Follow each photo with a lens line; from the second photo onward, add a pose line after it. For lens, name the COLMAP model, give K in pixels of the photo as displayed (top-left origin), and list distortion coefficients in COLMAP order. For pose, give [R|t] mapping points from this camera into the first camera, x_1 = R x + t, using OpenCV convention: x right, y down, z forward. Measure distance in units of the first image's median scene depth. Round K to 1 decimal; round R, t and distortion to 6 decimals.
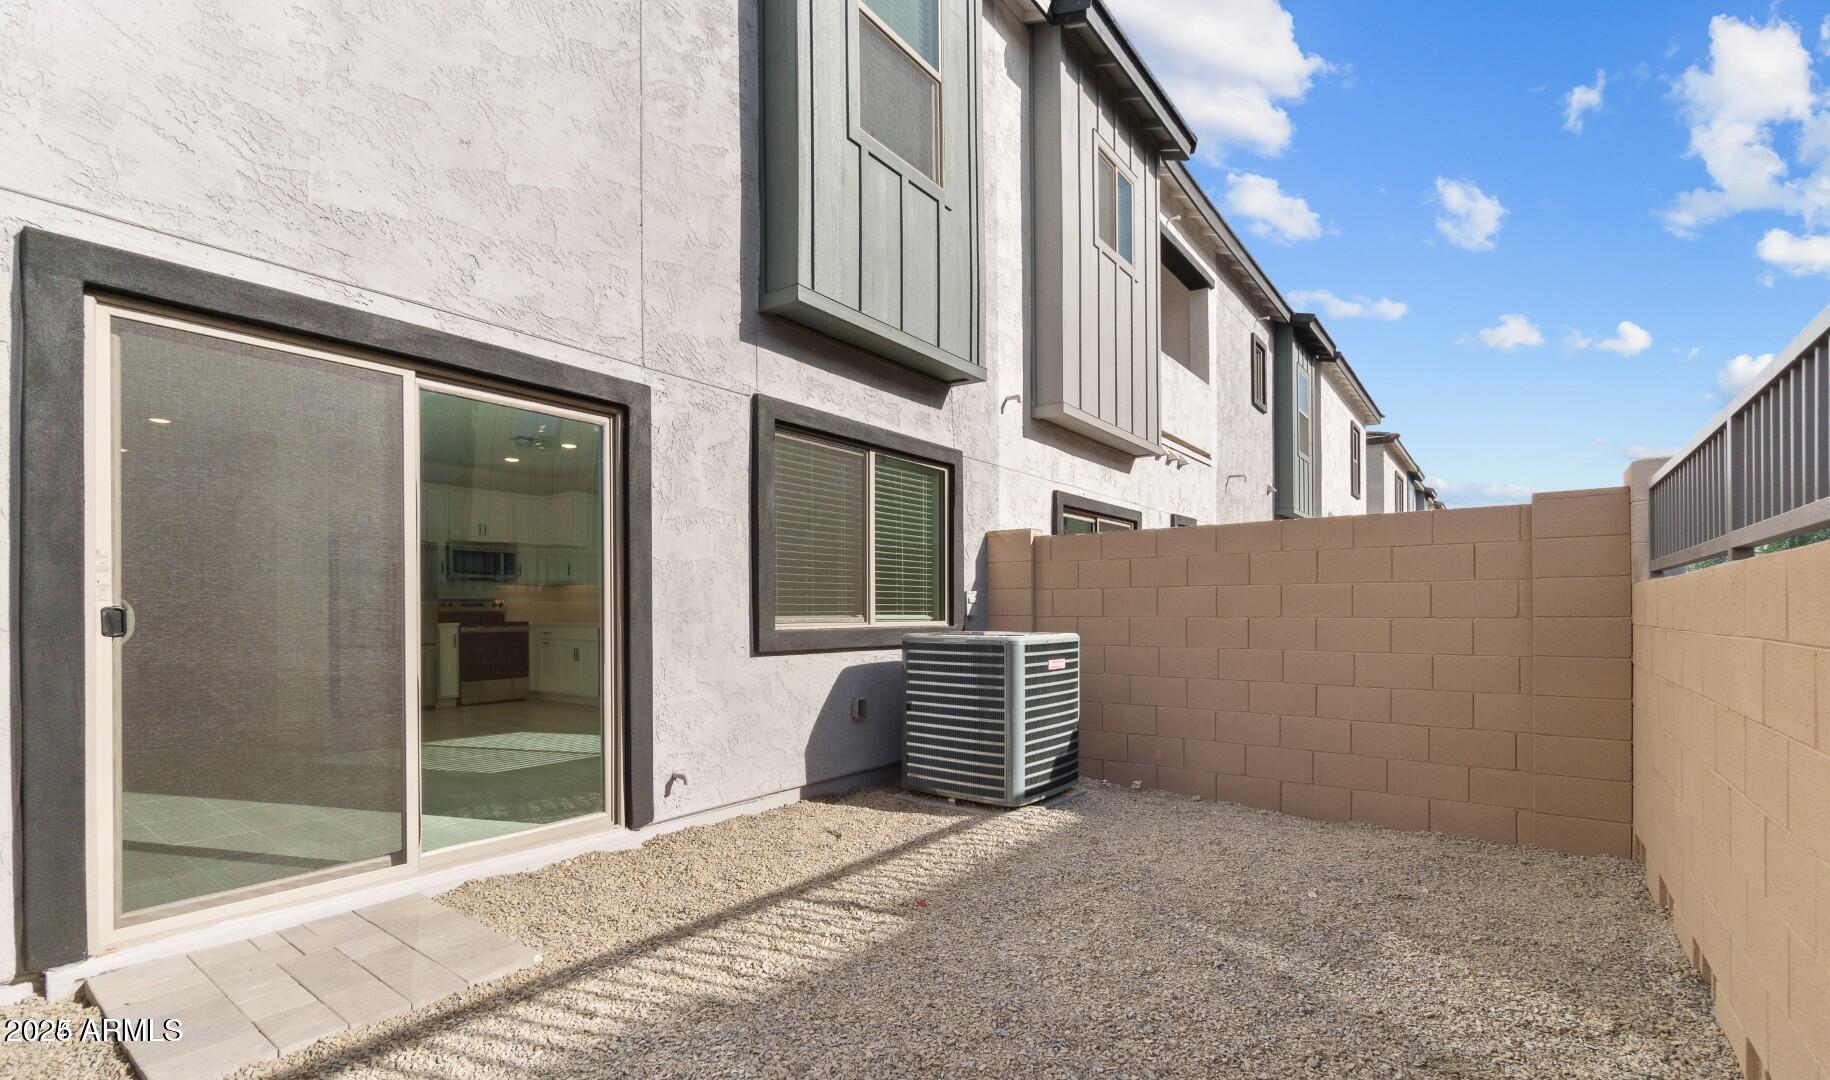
lens RADIAL K [[792.9, 0, 919.0], [0, 792.9, 609.5], [0, 0, 1]] dist [-0.000391, -0.000001]
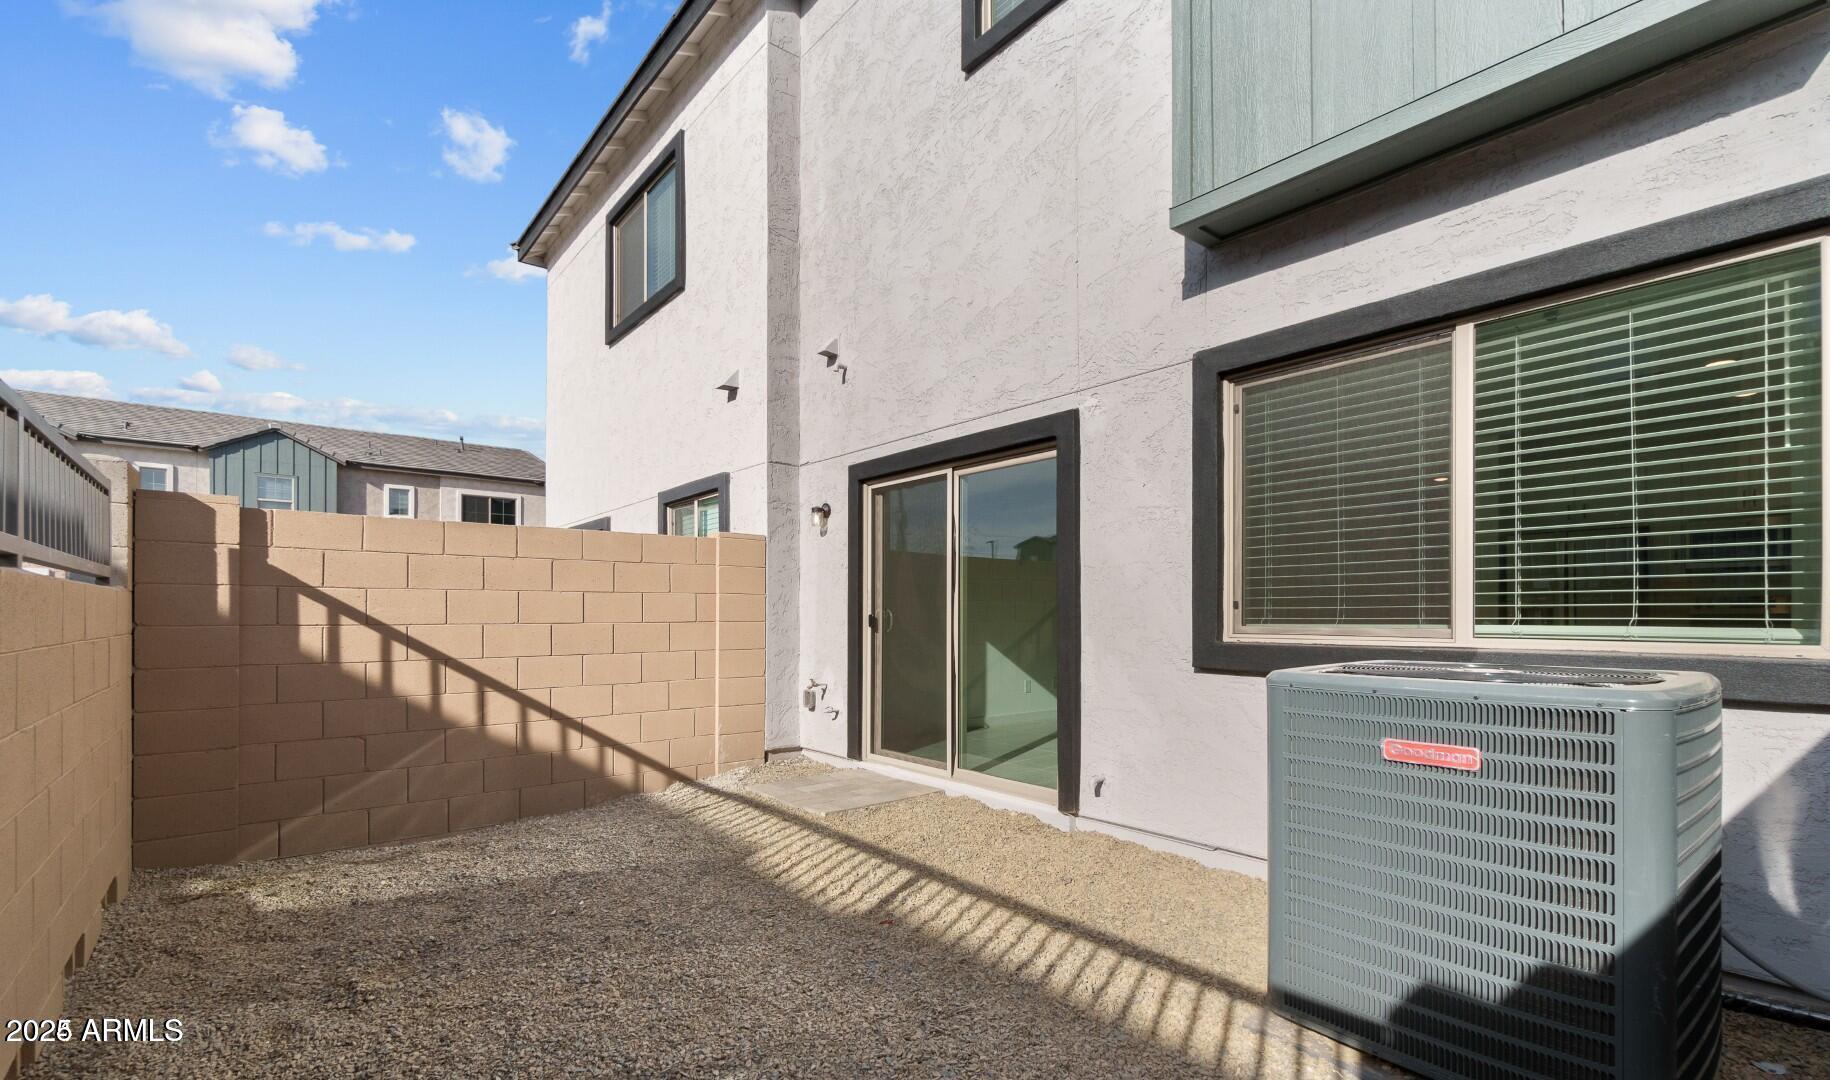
lens RADIAL K [[824.0, 0, 915.6], [0, 824.0, 620.2], [0, 0, 1]] dist [0.000478, 0.000035]
pose [[-0.243042, 0.002334, -0.970013, 0.809043], [-0.001833, 0.999994, 0.002865, 0.003806], [0.970014, 0.002474, -0.243036, 1.075147]]
